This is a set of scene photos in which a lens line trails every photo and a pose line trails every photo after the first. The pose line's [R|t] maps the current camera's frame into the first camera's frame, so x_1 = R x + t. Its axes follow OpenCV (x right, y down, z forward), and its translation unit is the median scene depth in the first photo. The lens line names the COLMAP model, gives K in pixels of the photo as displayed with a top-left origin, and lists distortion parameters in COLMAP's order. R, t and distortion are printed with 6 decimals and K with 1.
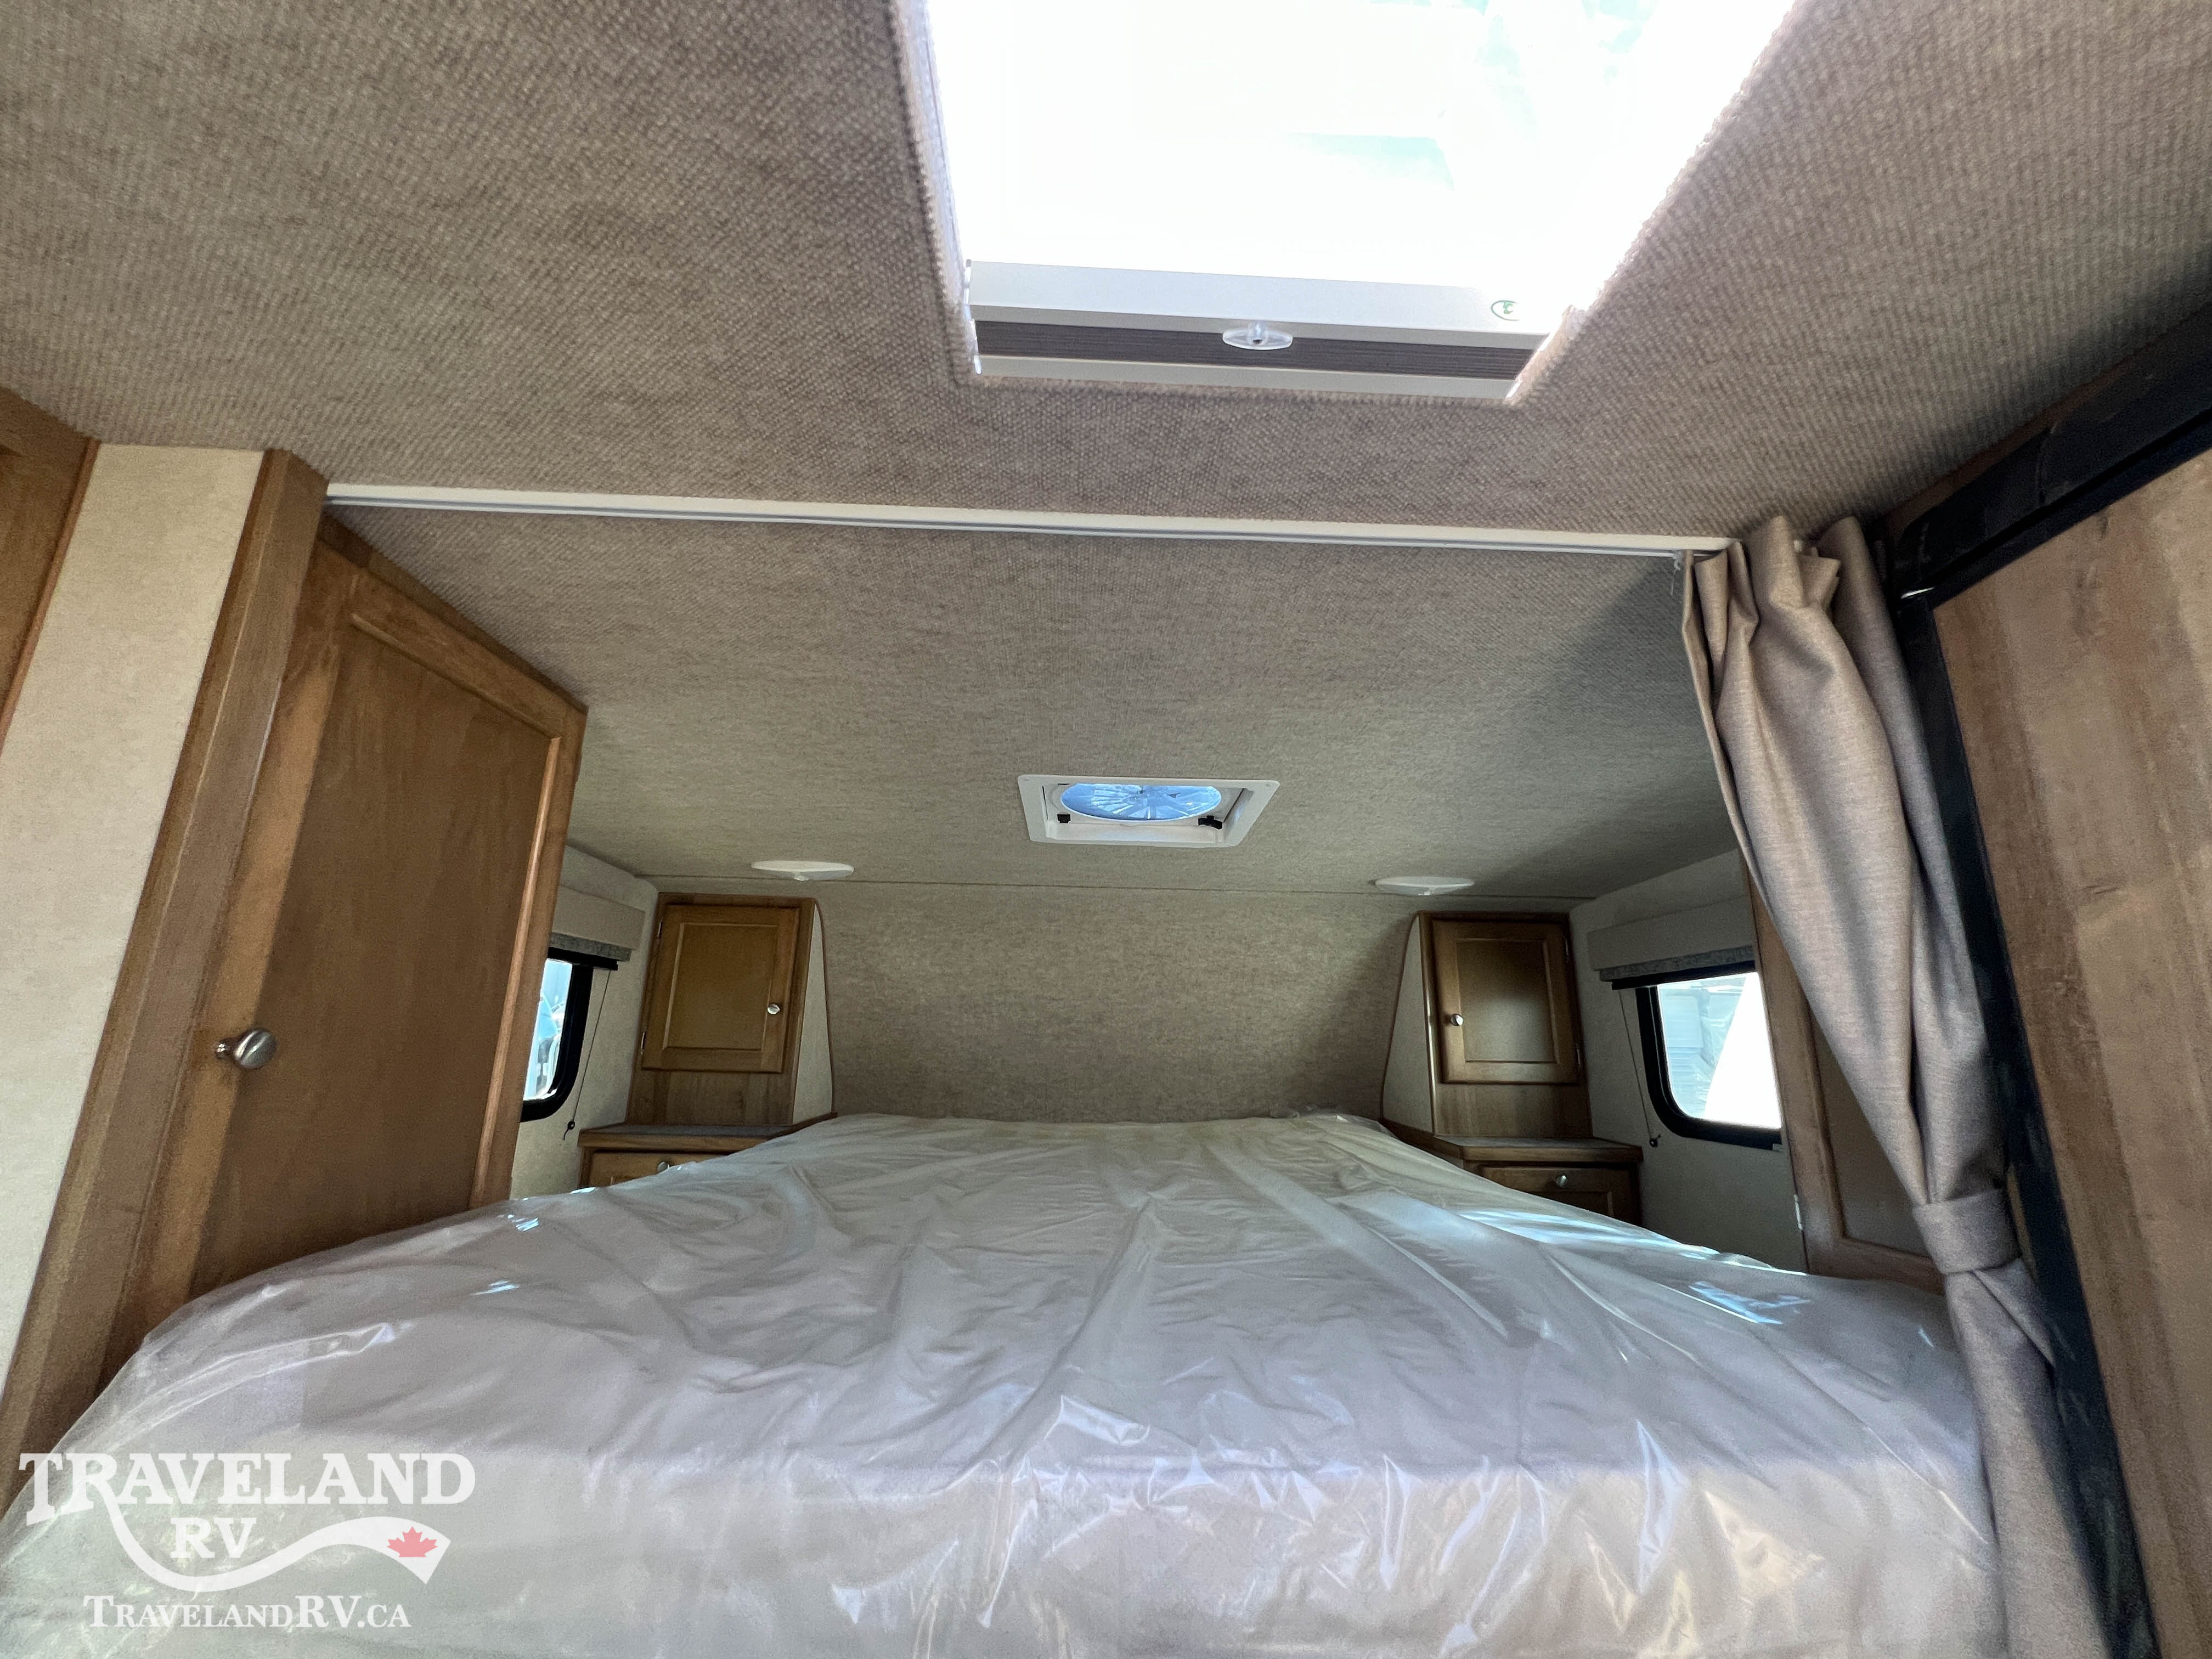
lens RADIAL K [[886.8, 0, 1101.3], [0, 886.8, 822.7], [0, 0, 1]] dist [-0.003052, 0.000846]
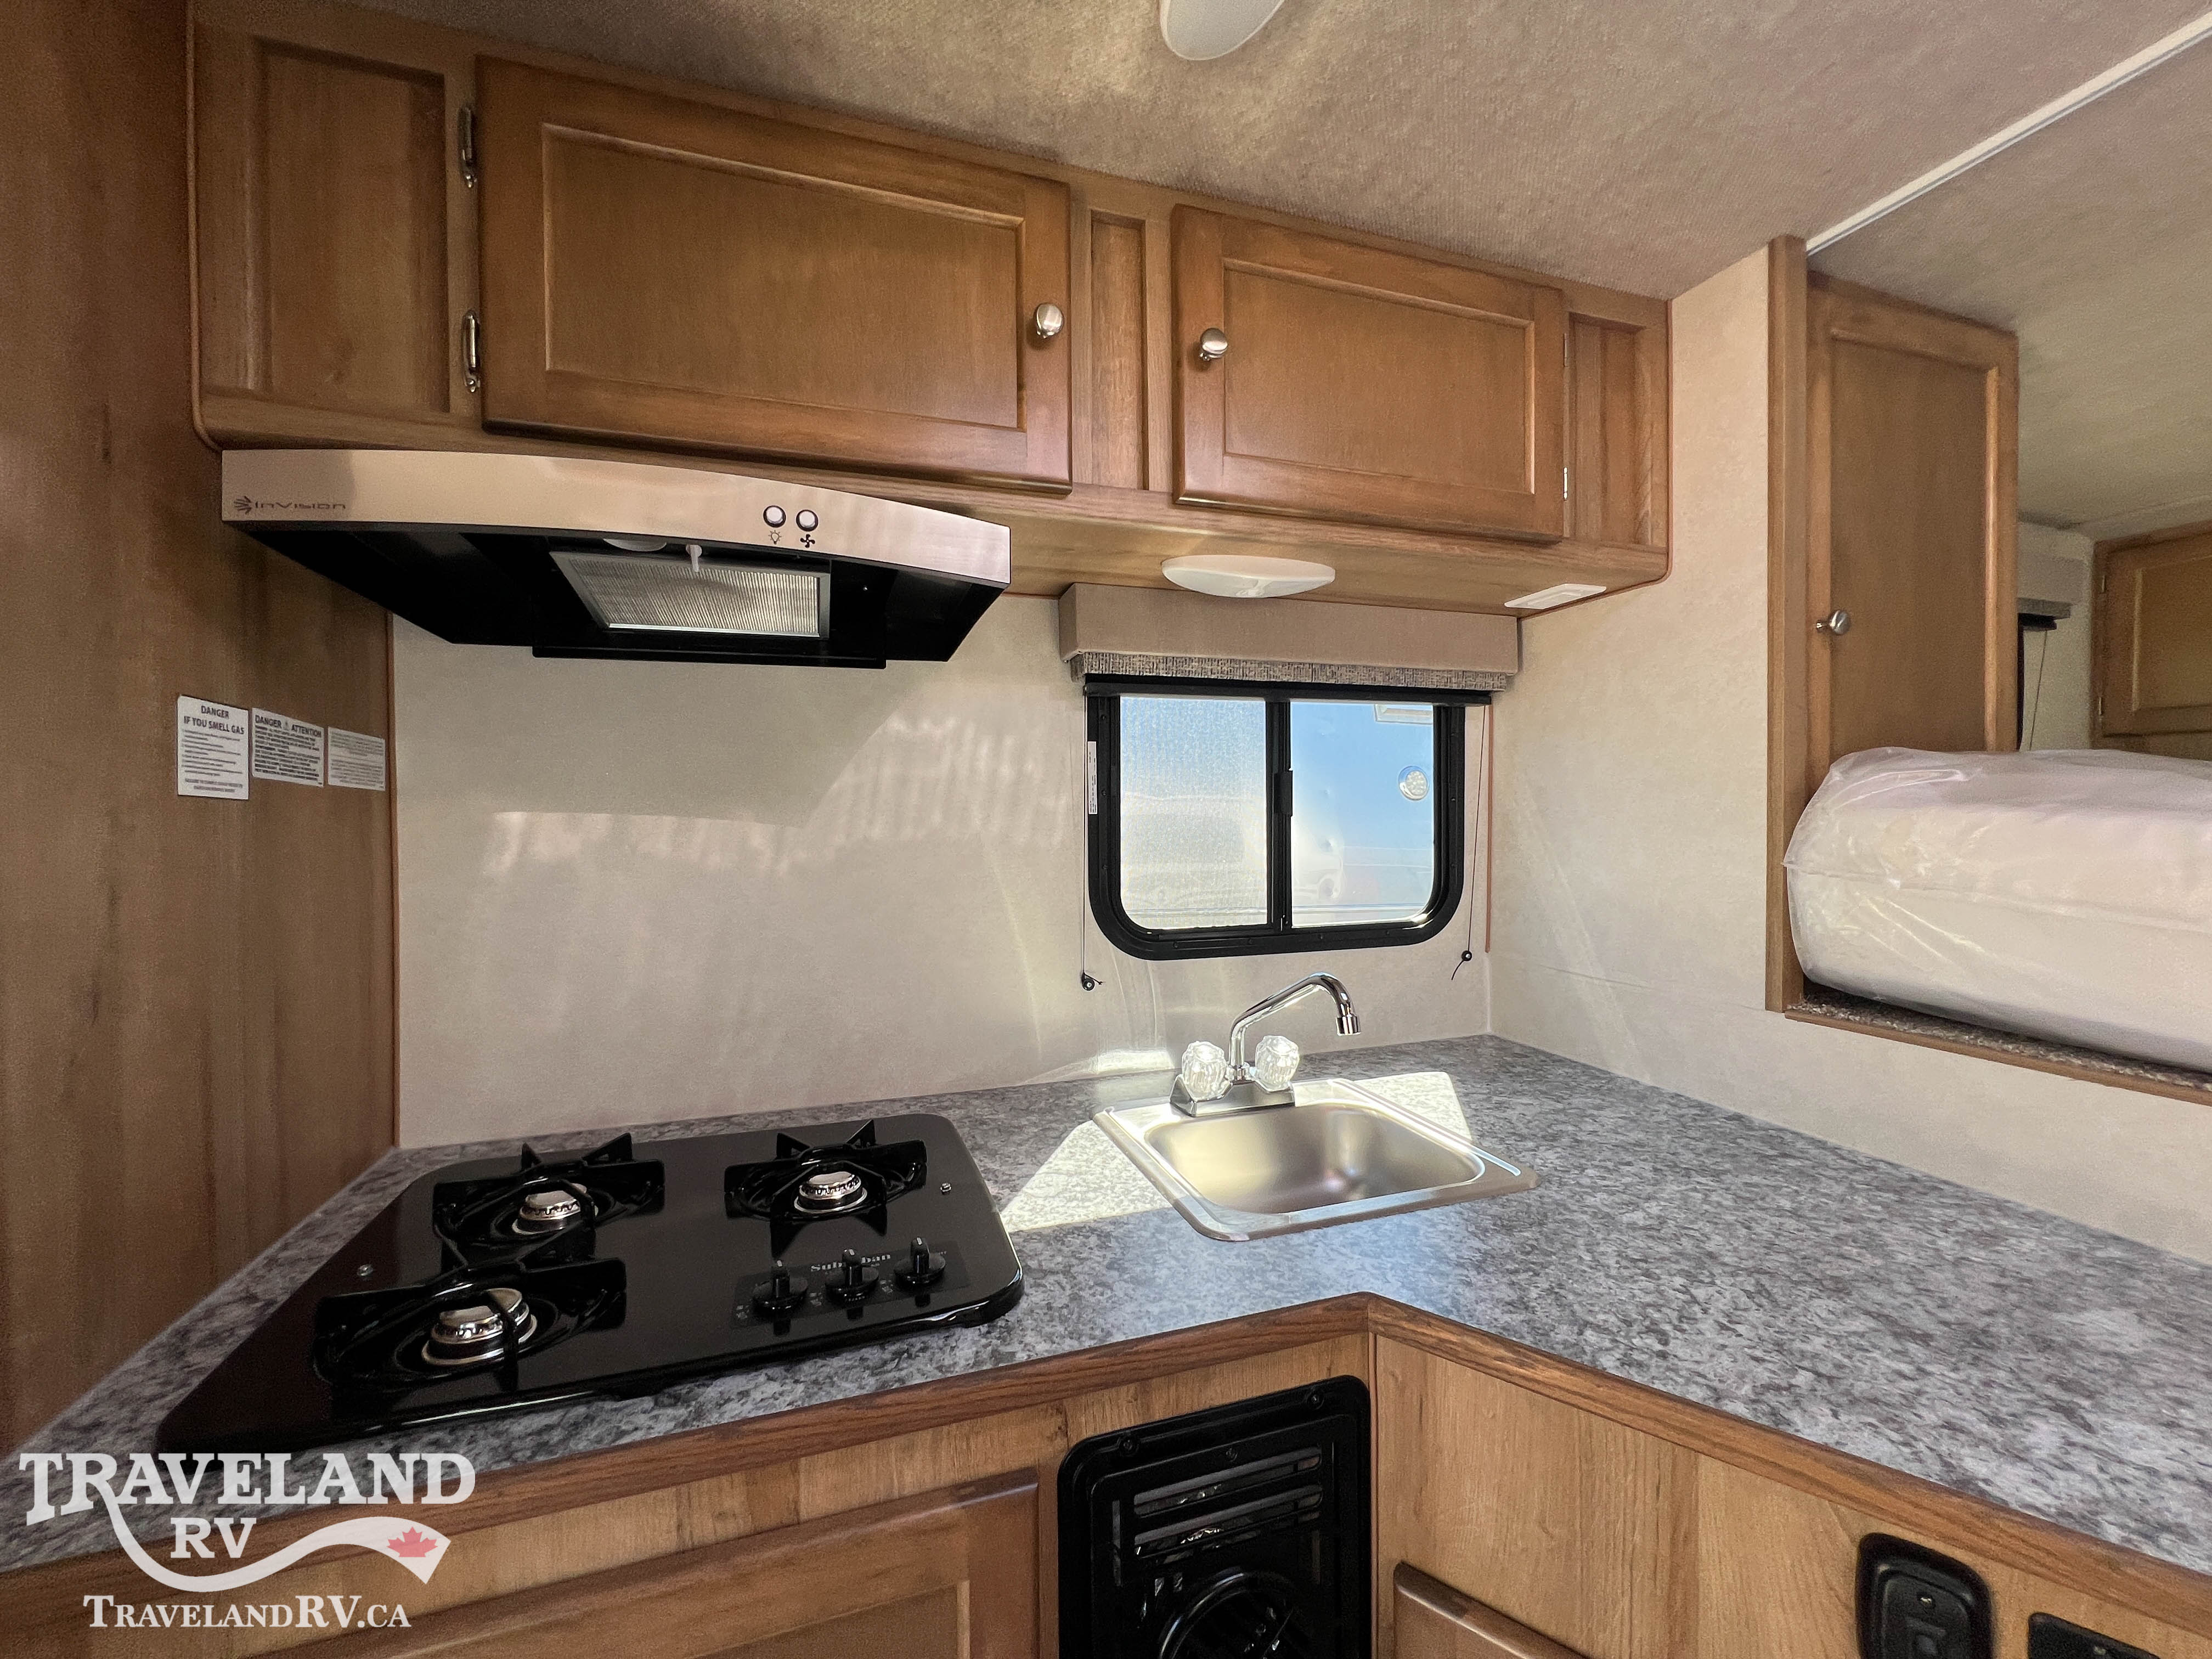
lens RADIAL K [[886.8, 0, 1104.6], [0, 886.8, 829.9], [0, 0, 1]] dist [-0.003052, 0.000846]
pose [[0.287544, -0.003652, -0.957760, 0.129149], [0.245867, 0.966763, 0.070130, 0.116925], [0.925671, -0.255648, 0.278885, -0.511124]]
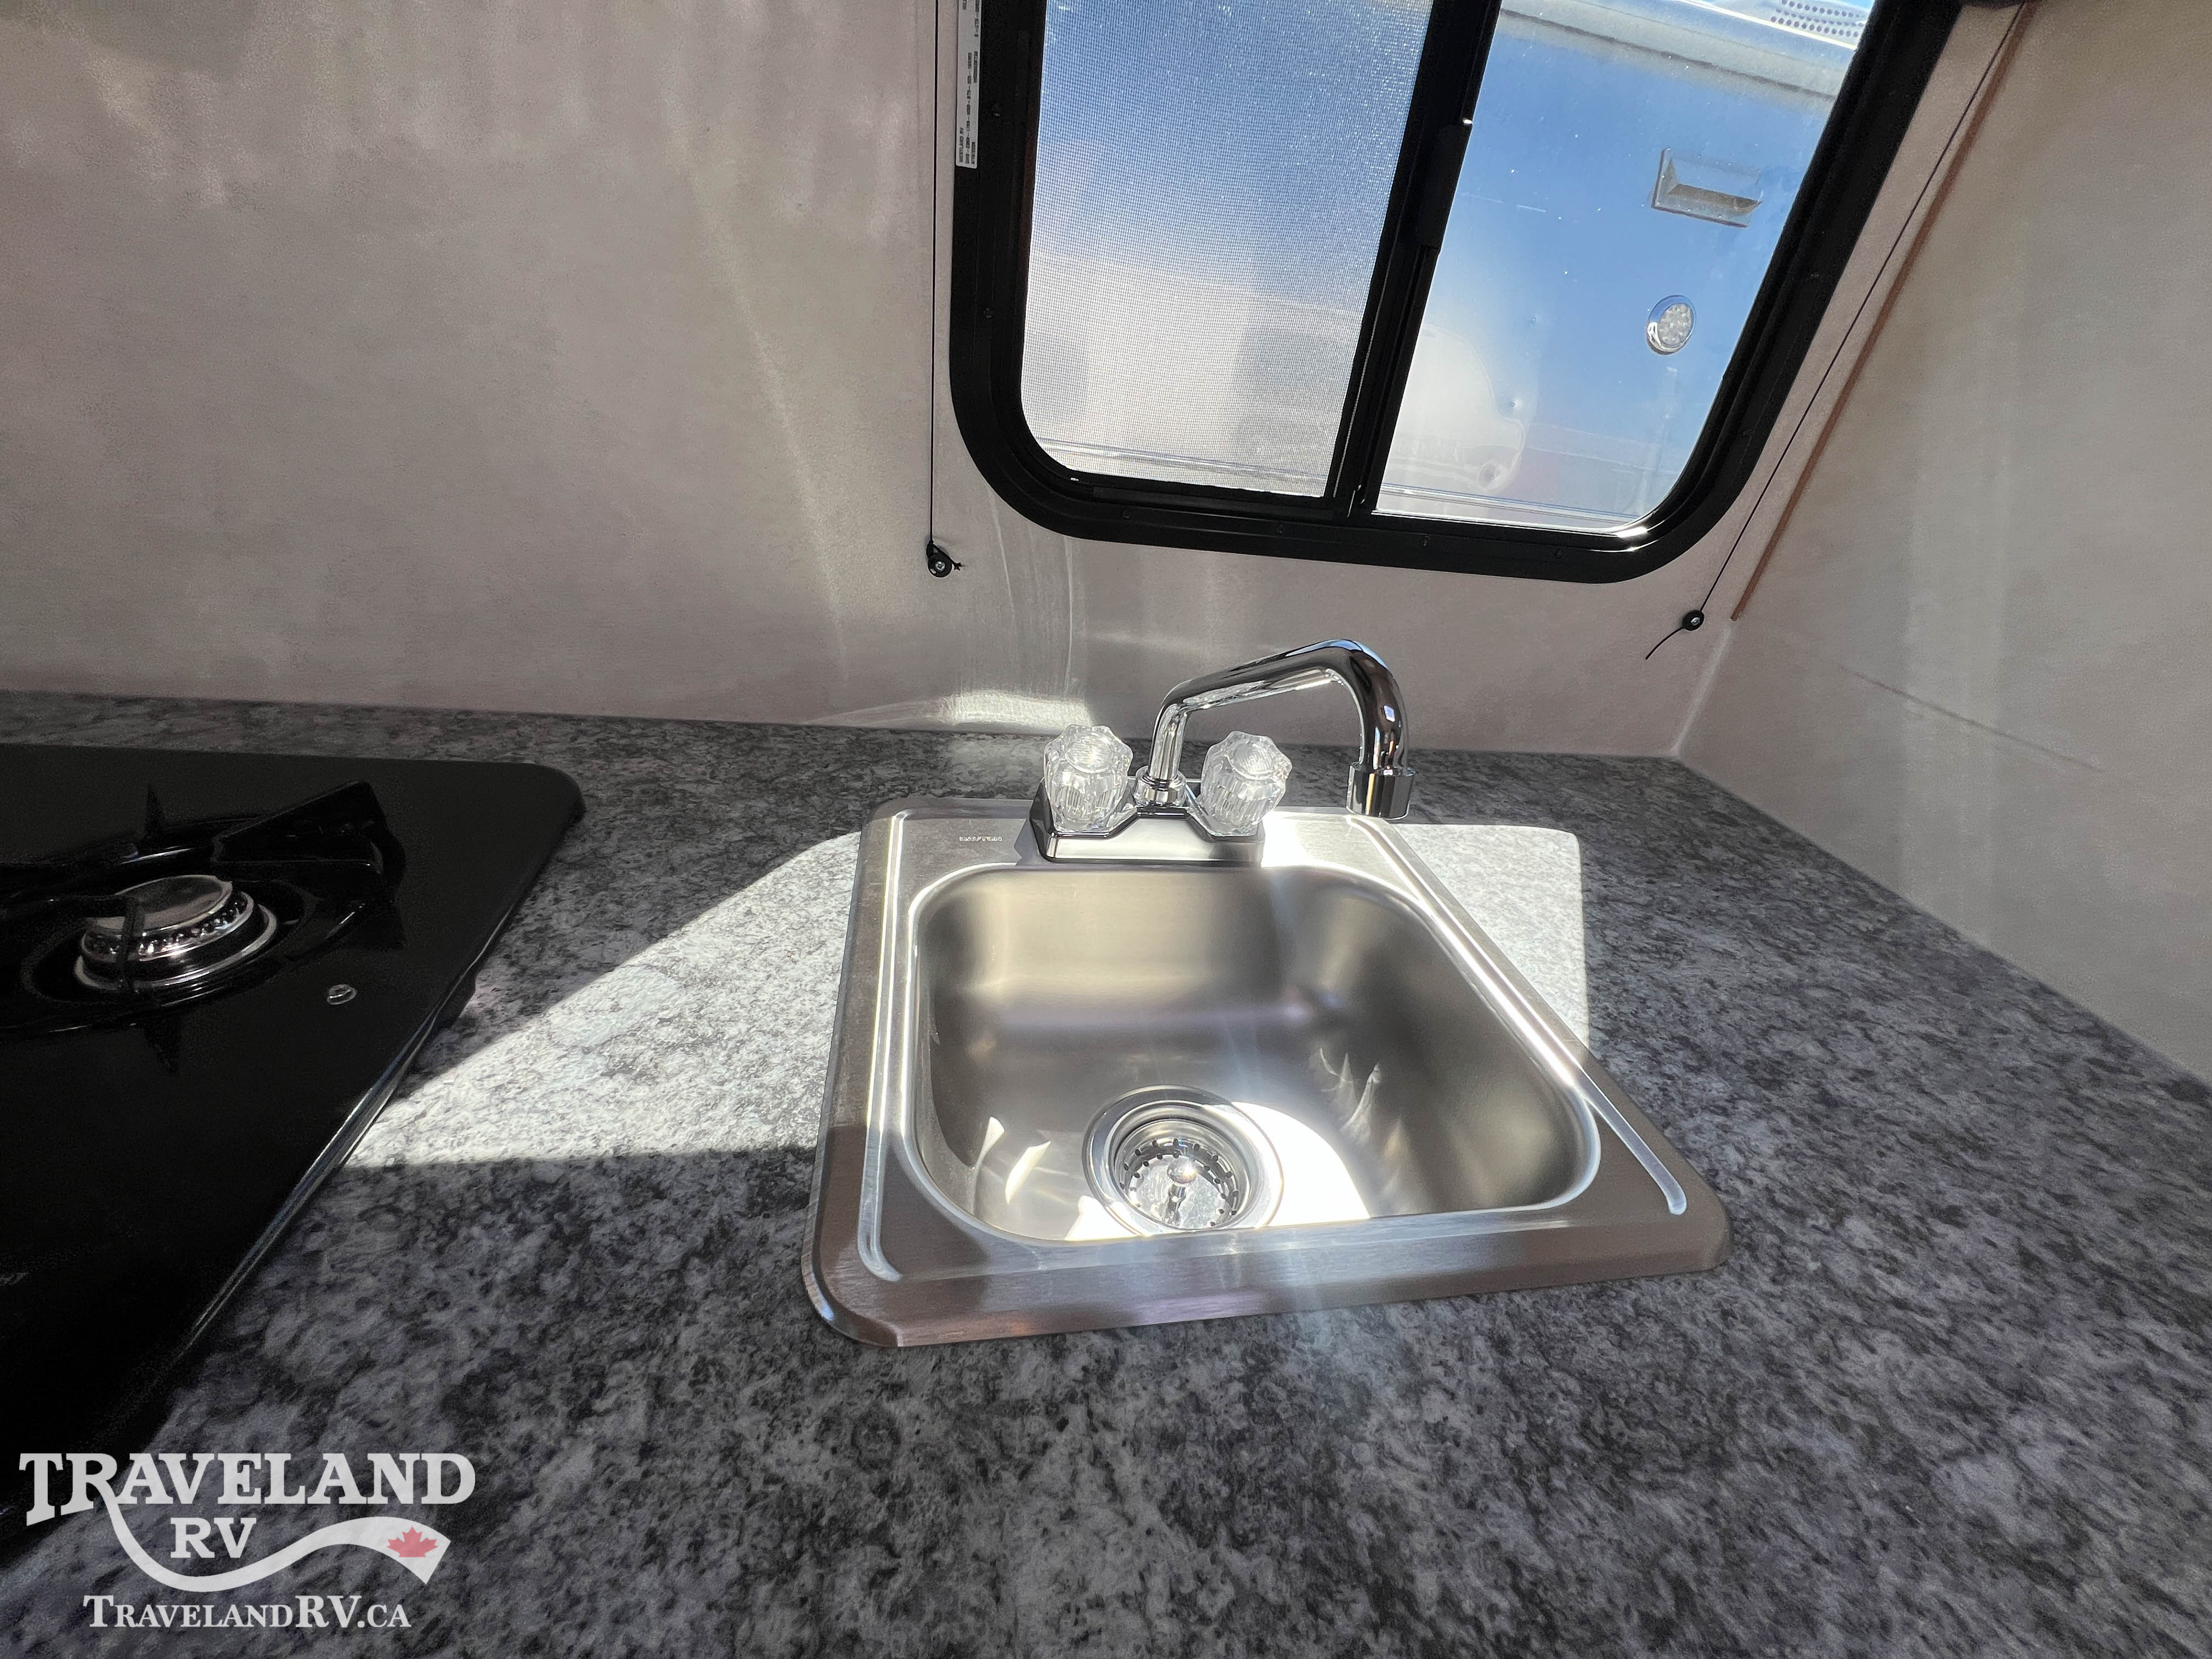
lens RADIAL K [[882.2, 0, 1102.4], [0, 882.2, 826.9], [0, 0, 1]] dist [-0.003655, 0.000668]
pose [[0.129786, 0.482834, -0.866041, -0.403756], [0.131303, 0.857367, 0.497675, 0.267696], [0.982810, -0.178305, 0.047877, -0.186943]]
